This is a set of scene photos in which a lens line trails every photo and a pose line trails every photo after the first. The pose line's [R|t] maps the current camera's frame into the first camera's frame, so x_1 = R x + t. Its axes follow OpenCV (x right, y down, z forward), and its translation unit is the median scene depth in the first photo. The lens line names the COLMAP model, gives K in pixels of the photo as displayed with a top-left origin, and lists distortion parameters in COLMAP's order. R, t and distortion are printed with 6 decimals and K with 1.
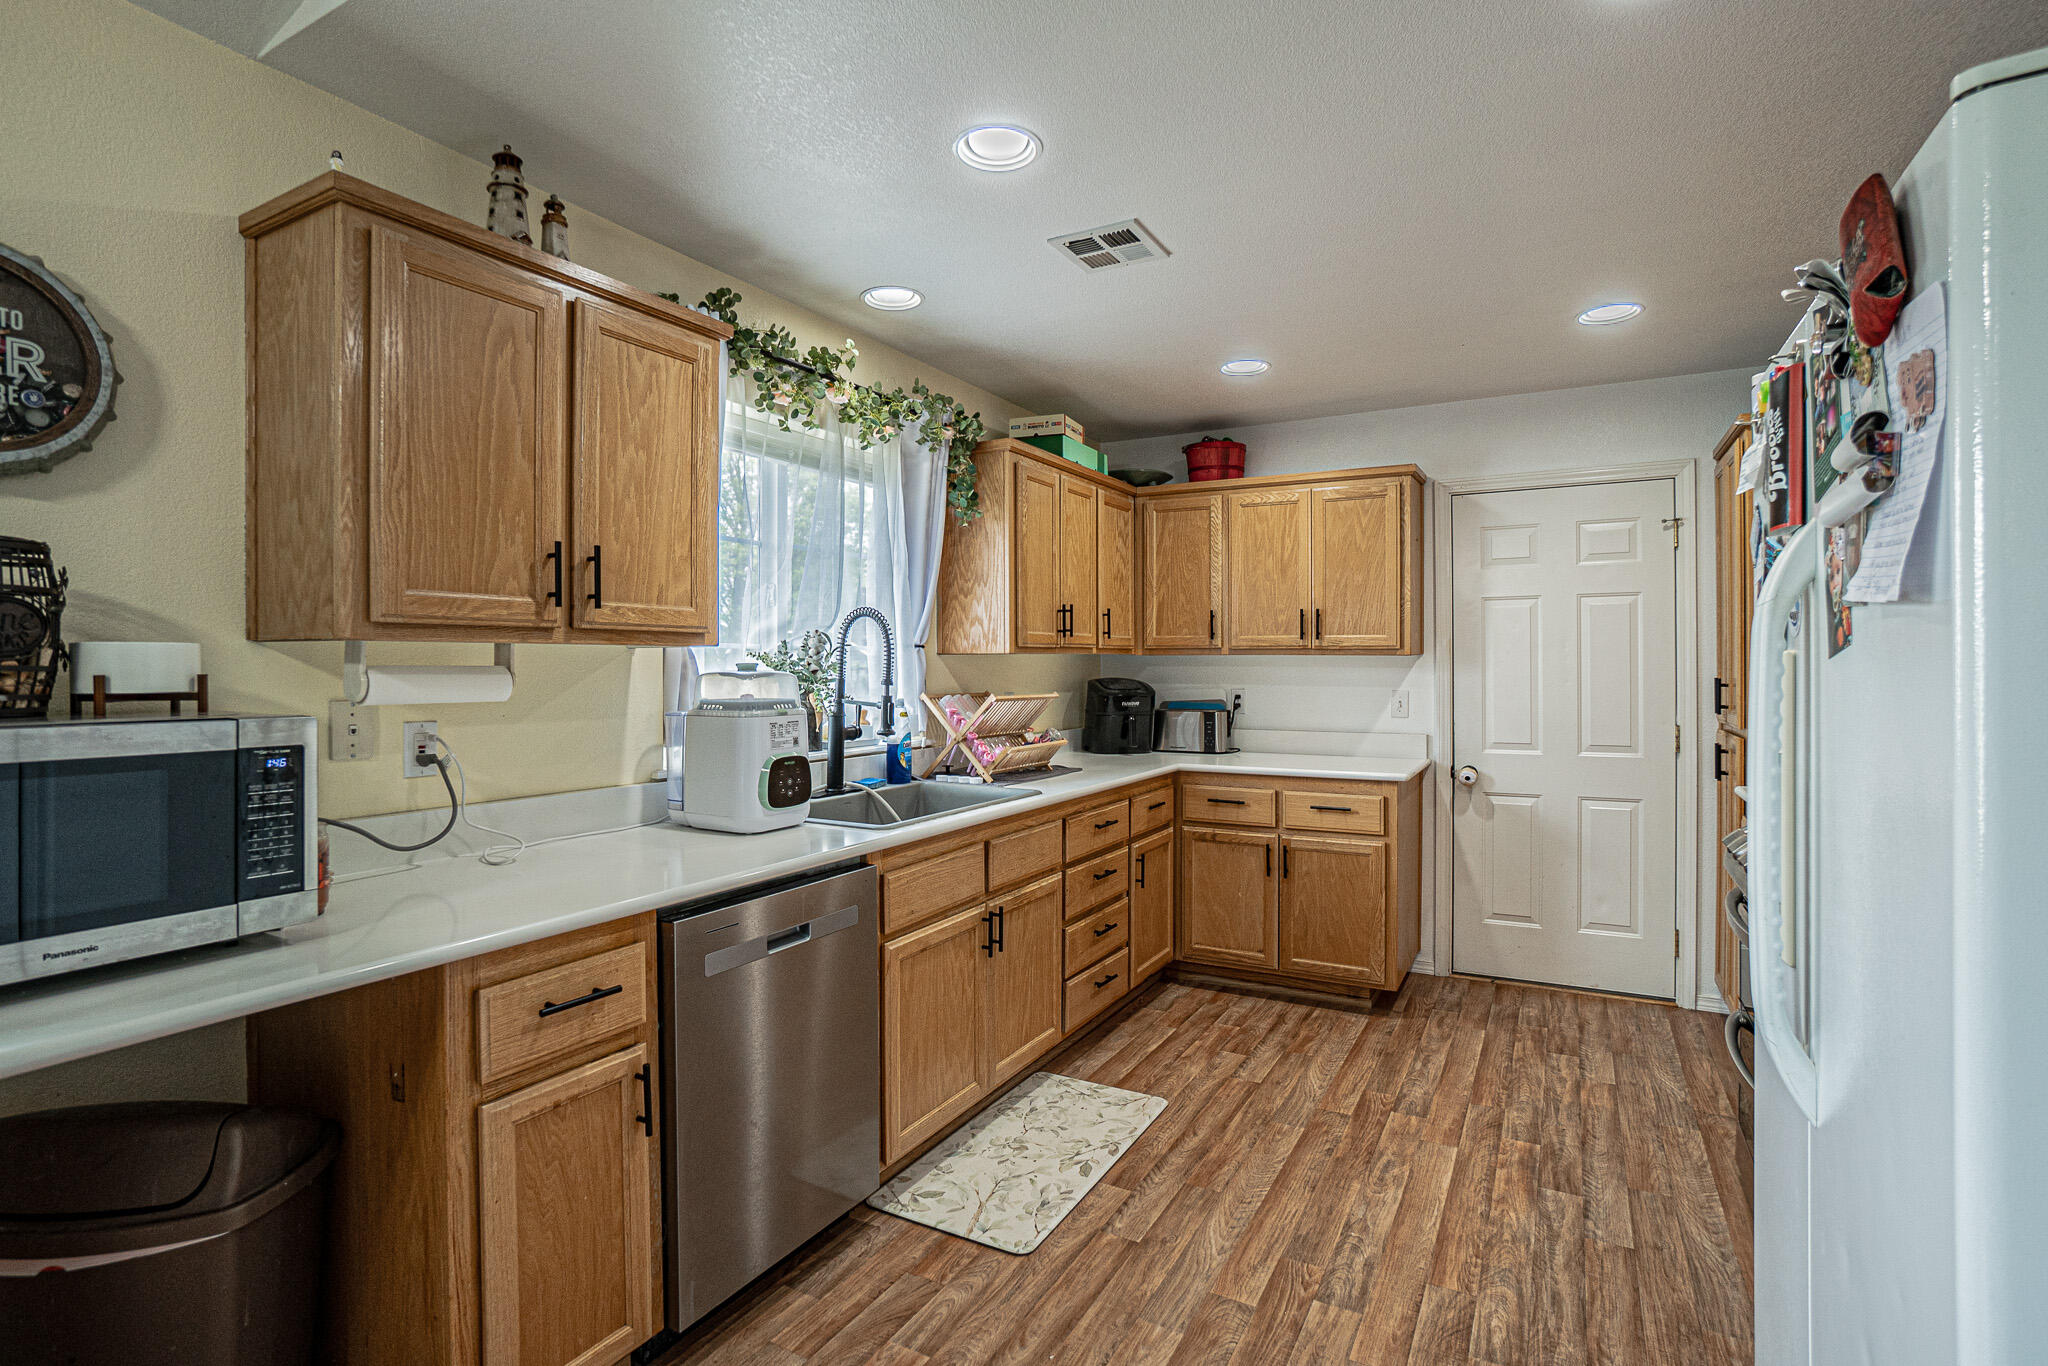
lens RADIAL K [[986.5, 0, 1031.9], [0, 986.5, 673.4], [0, 0, 1]] dist [-0.024137, 0.000302]
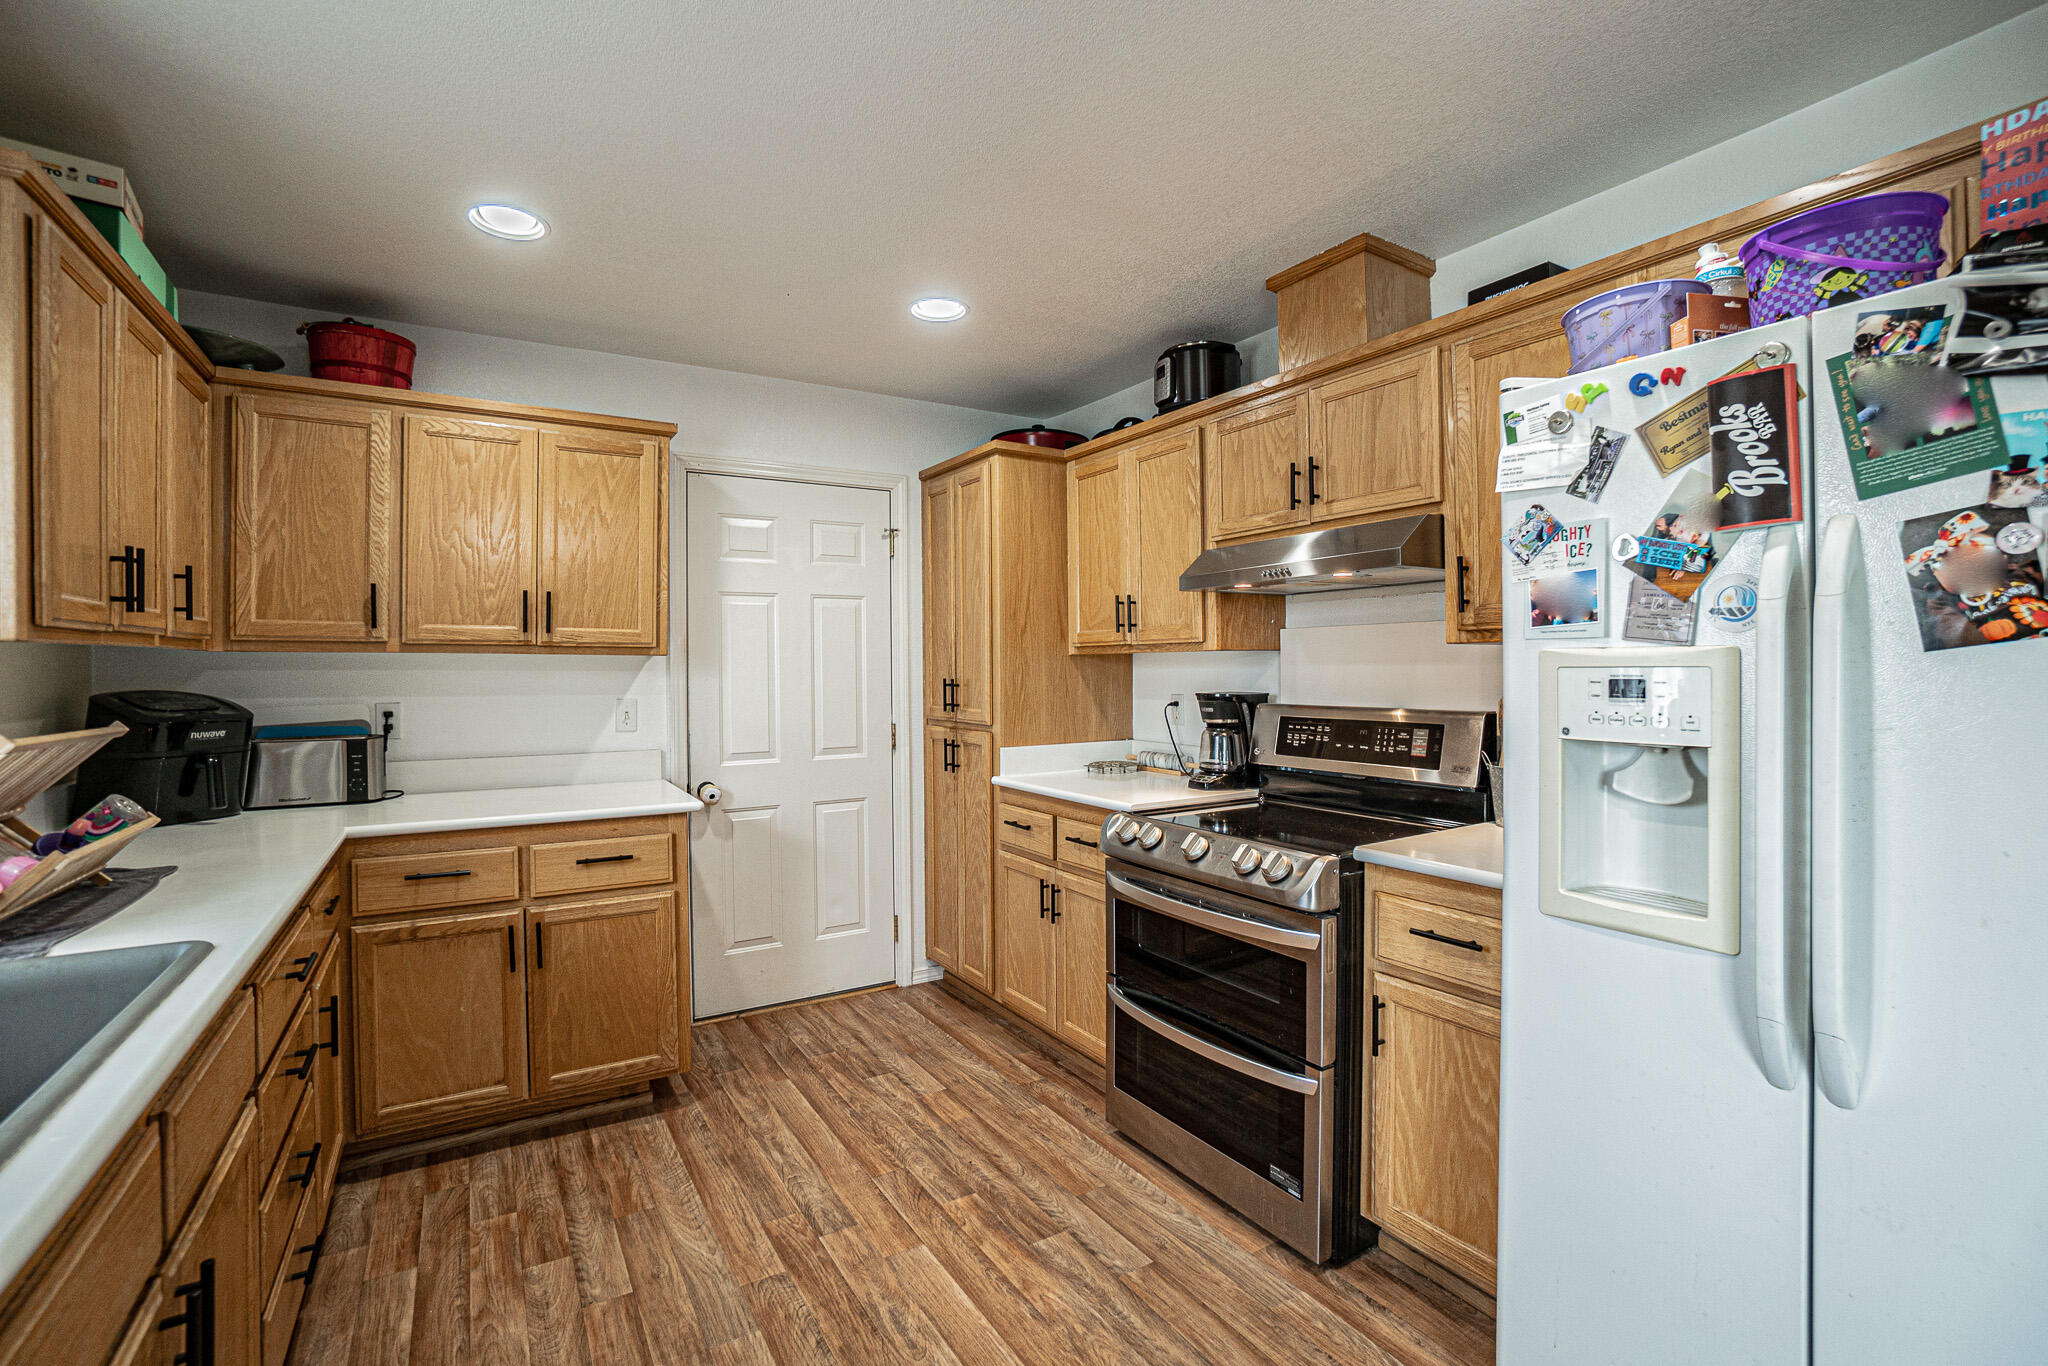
lens RADIAL K [[912.0, 0, 1022.3], [0, 912.0, 669.8], [0, 0, 1]] dist [-0.066330, 0.026655]
pose [[0.497238, -0.002735, 0.867610, -0.129800], [0.009714, 0.999950, -0.002415, -0.001785], [-0.867560, 0.009629, 0.497240, 0.390002]]
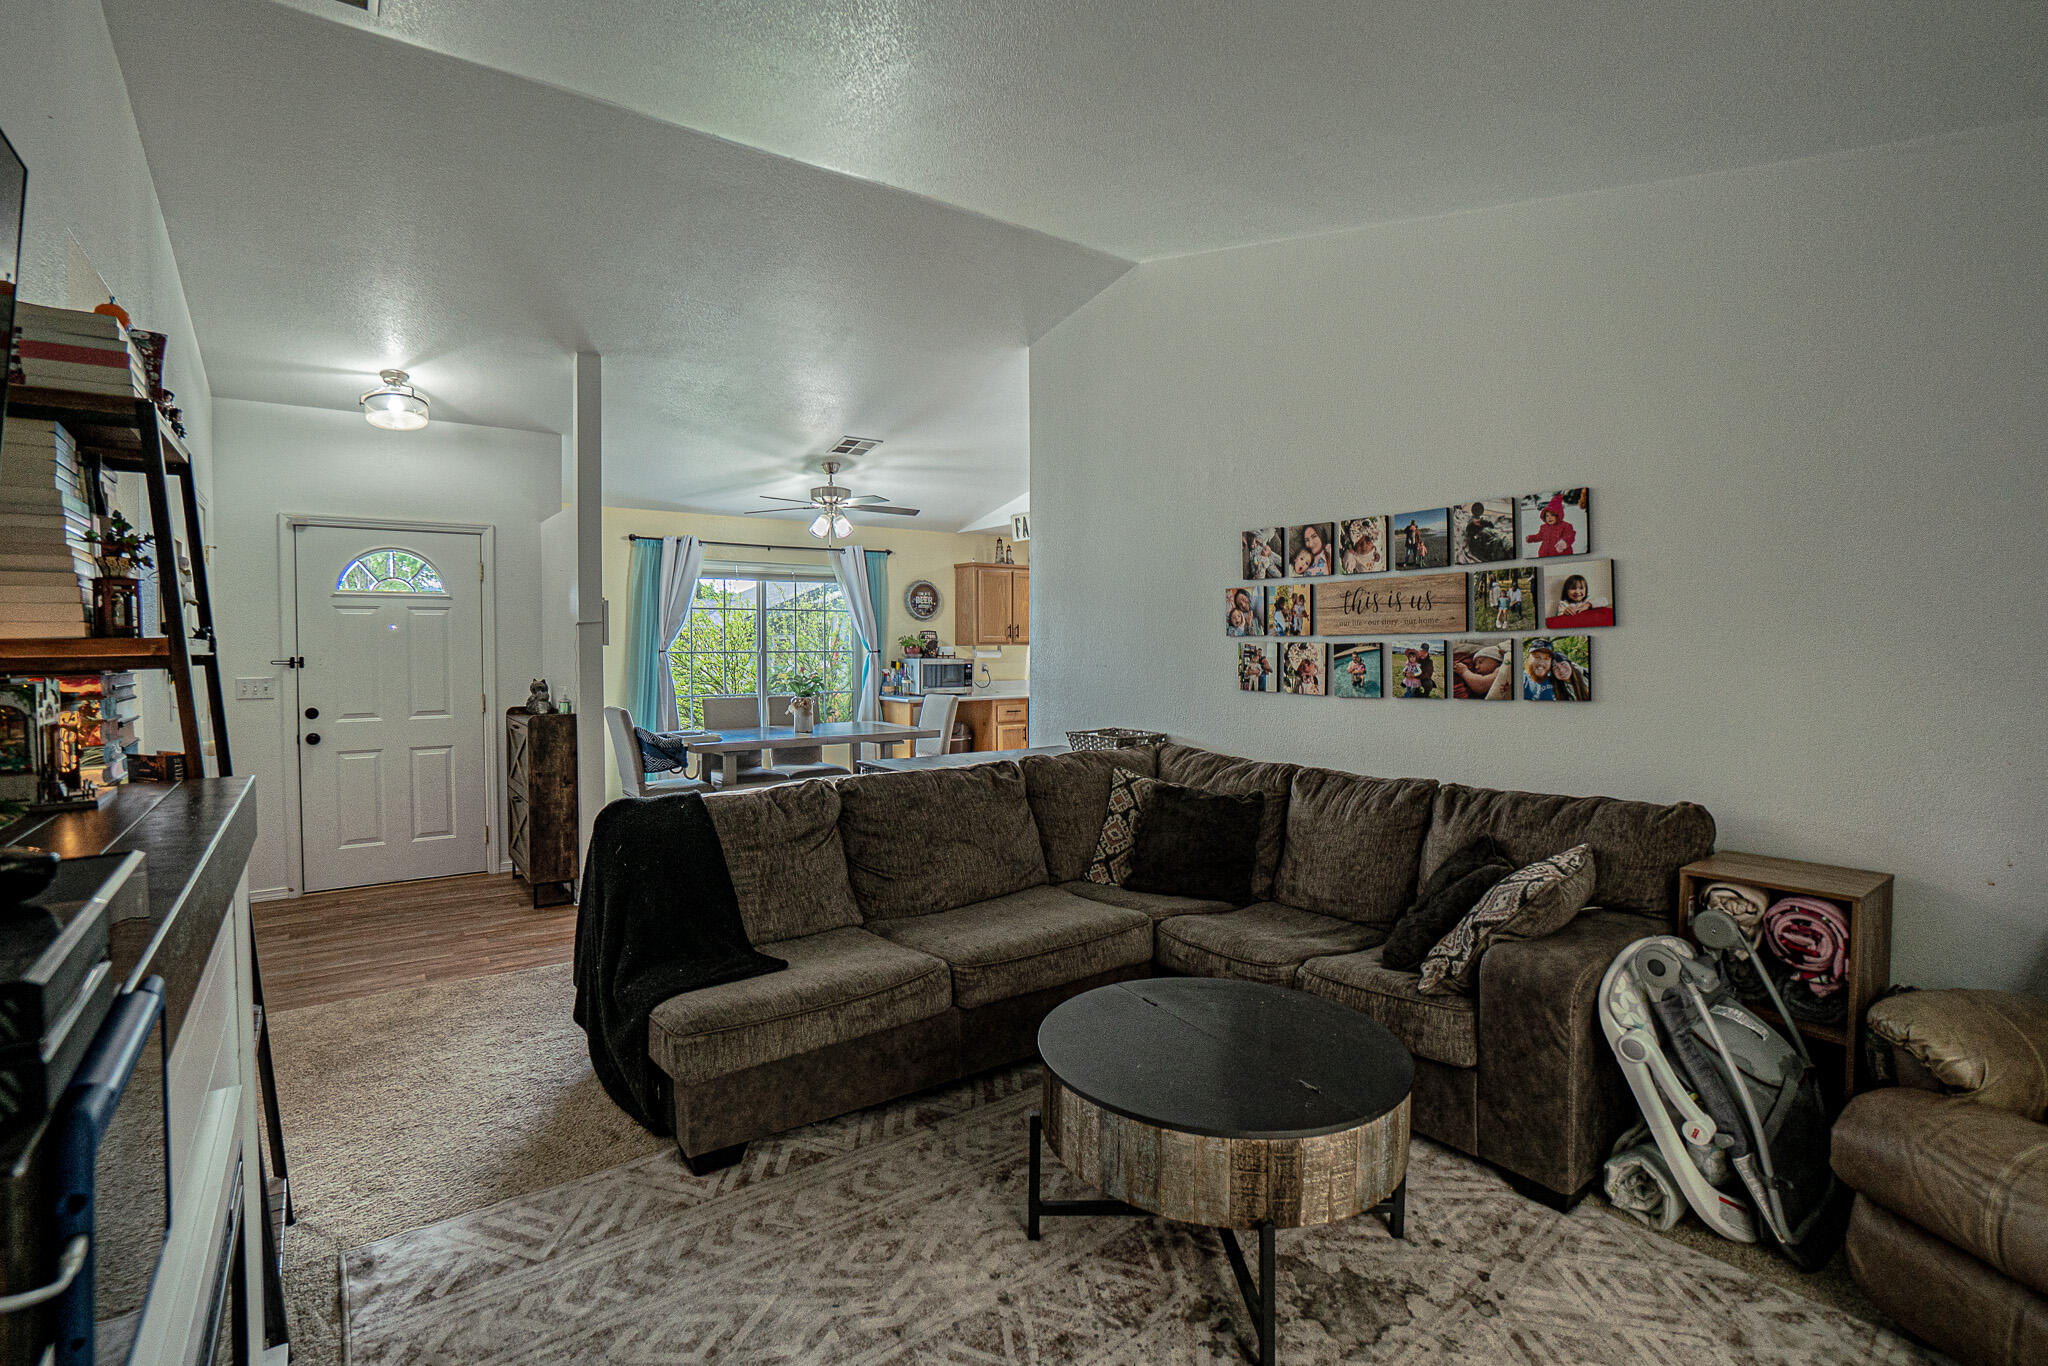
lens RADIAL K [[951.2, 0, 1035.1], [0, 951.2, 672.3], [0, 0, 1]] dist [-0.039042, 0.000001]
pose [[0.911350, 0.014690, -0.411370, 0.802917], [-0.005269, 0.999697, 0.024025, -0.006805], [0.411598, -0.019728, 0.911152, -1.657485]]
